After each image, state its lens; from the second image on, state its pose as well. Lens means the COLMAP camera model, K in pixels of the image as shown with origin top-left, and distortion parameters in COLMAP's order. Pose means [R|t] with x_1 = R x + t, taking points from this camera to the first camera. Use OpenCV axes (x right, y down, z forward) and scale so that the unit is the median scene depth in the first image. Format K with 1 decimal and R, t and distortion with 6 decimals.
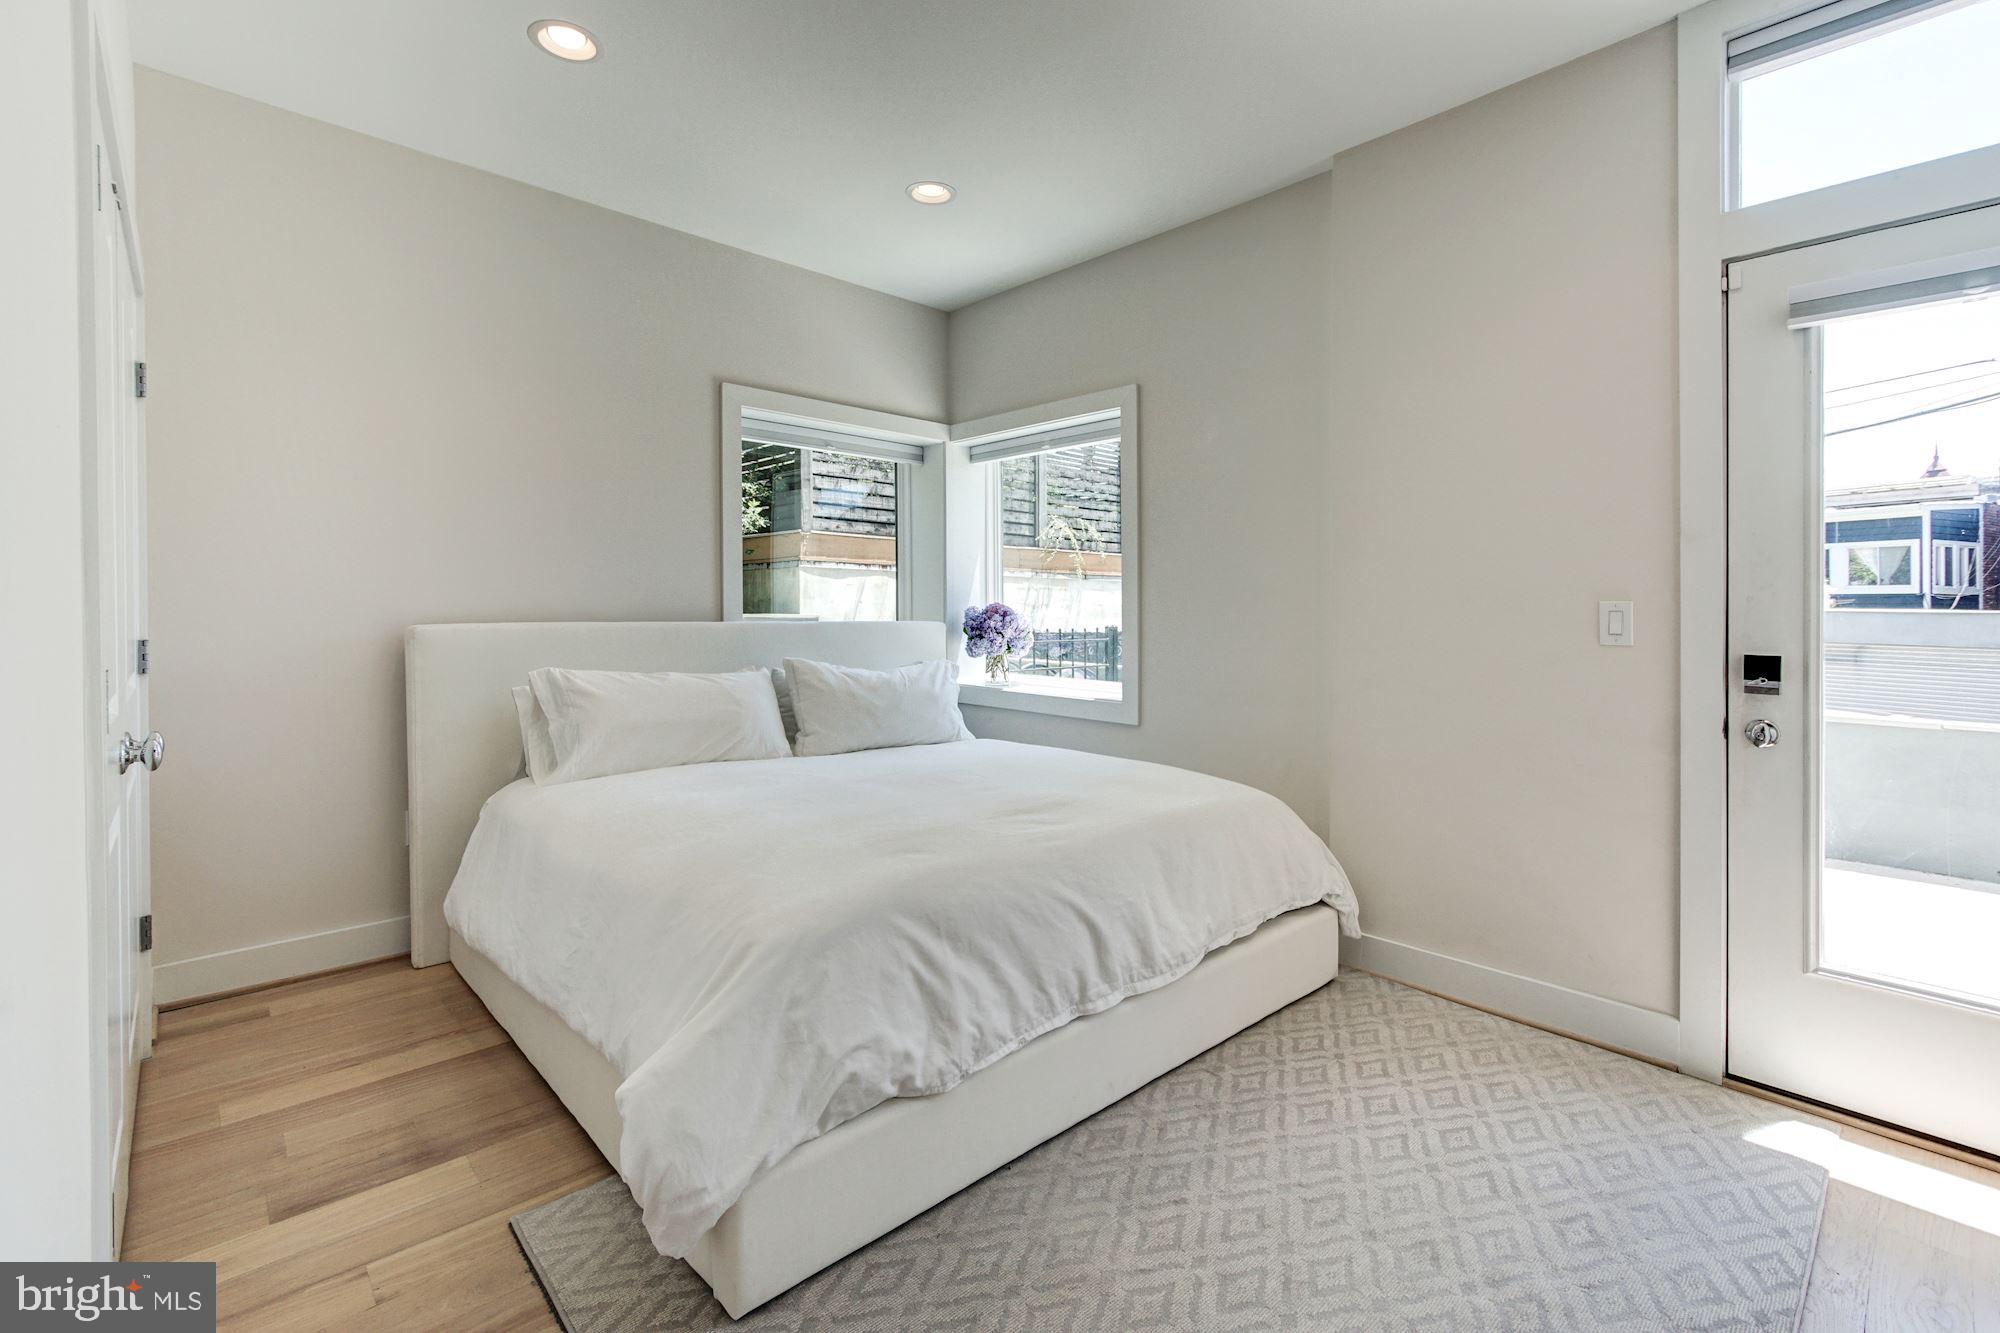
lens RADIAL K [[890.4, 0, 984.3], [0, 890.4, 658.4], [0, 0, 1]] dist [0.001487, -0.000187]
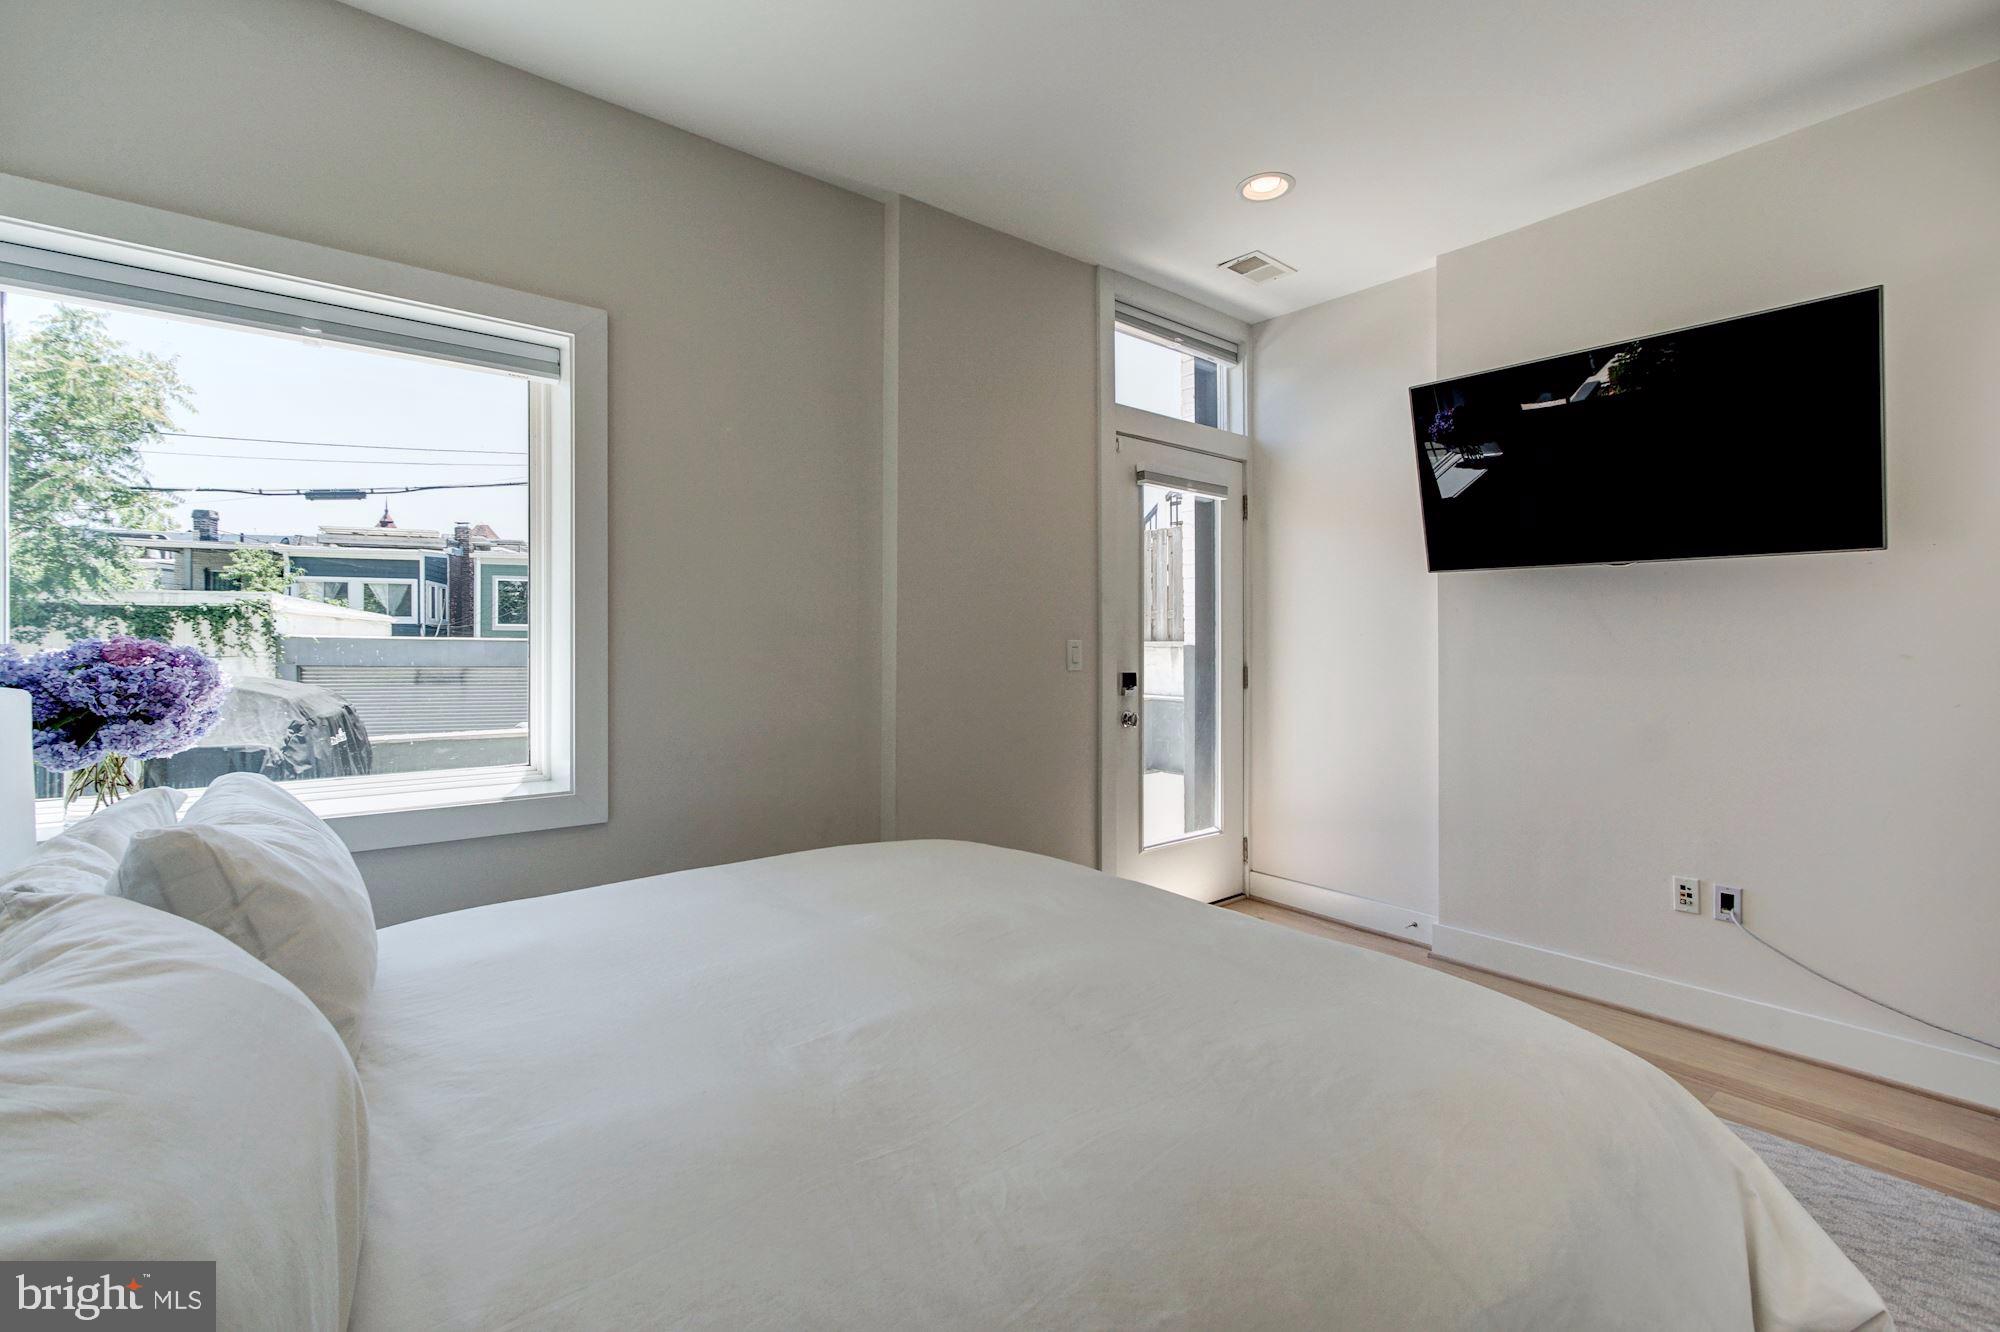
lens RADIAL K [[888.8, 0, 989.2], [0, 888.8, 630.0], [0, 0, 1]] dist [0.000122, -0.000433]
pose [[0.064491, 0.009446, 0.997874, -0.106452], [0.050358, 0.998650, -0.012707, -0.009901], [-0.996647, 0.051070, 0.063928, 0.149961]]
